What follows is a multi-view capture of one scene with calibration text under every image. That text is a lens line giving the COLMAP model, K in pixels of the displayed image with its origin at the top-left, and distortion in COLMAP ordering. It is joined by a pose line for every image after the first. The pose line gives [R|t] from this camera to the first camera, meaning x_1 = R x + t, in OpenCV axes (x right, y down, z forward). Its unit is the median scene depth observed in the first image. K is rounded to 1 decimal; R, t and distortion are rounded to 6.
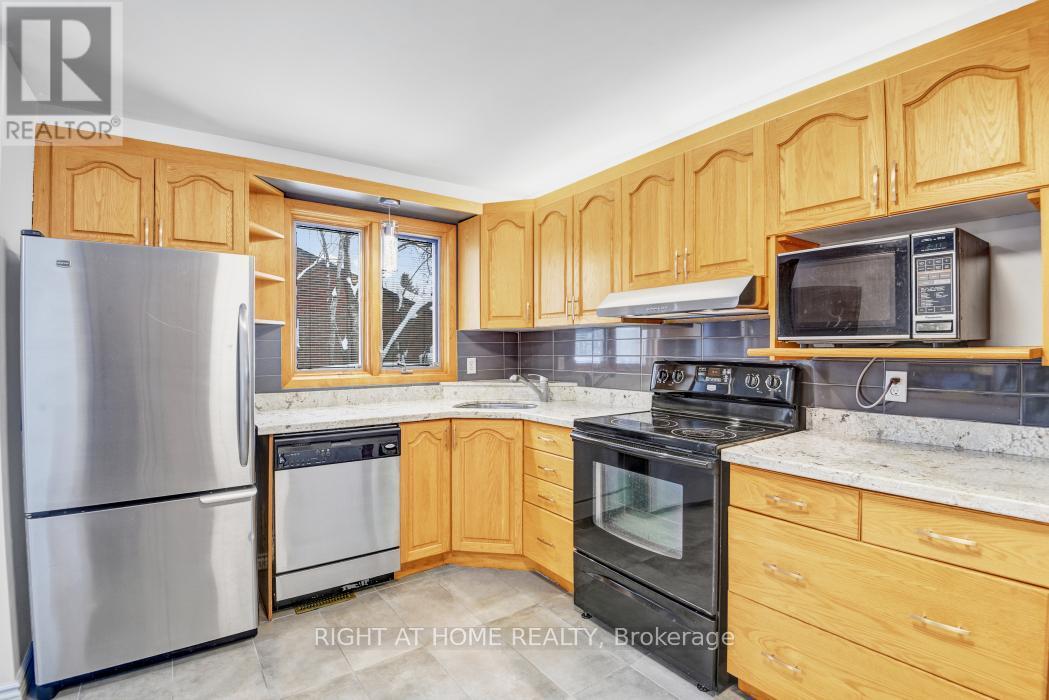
lens RADIAL K [[492.7, 0, 524.1], [0, 492.7, 352.5], [0, 0, 1]] dist [-0.017262, -0.000593]
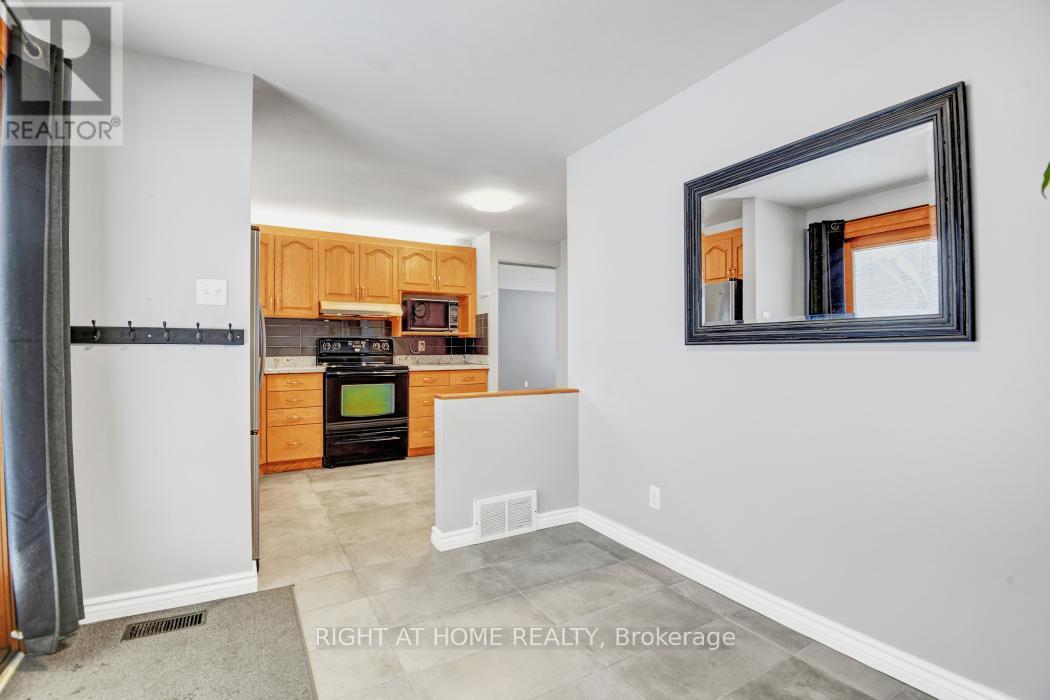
lens RADIAL K [[493.2, 0, 525.1], [0, 493.2, 348.7], [0, 0, 1]] dist [-0.017262, -0.000593]
pose [[0.097394, 0.000329, 0.995246, -2.011851], [0.010048, 0.999949, -0.001314, 0.089700], [-0.995195, 0.010129, 0.097385, 0.060745]]
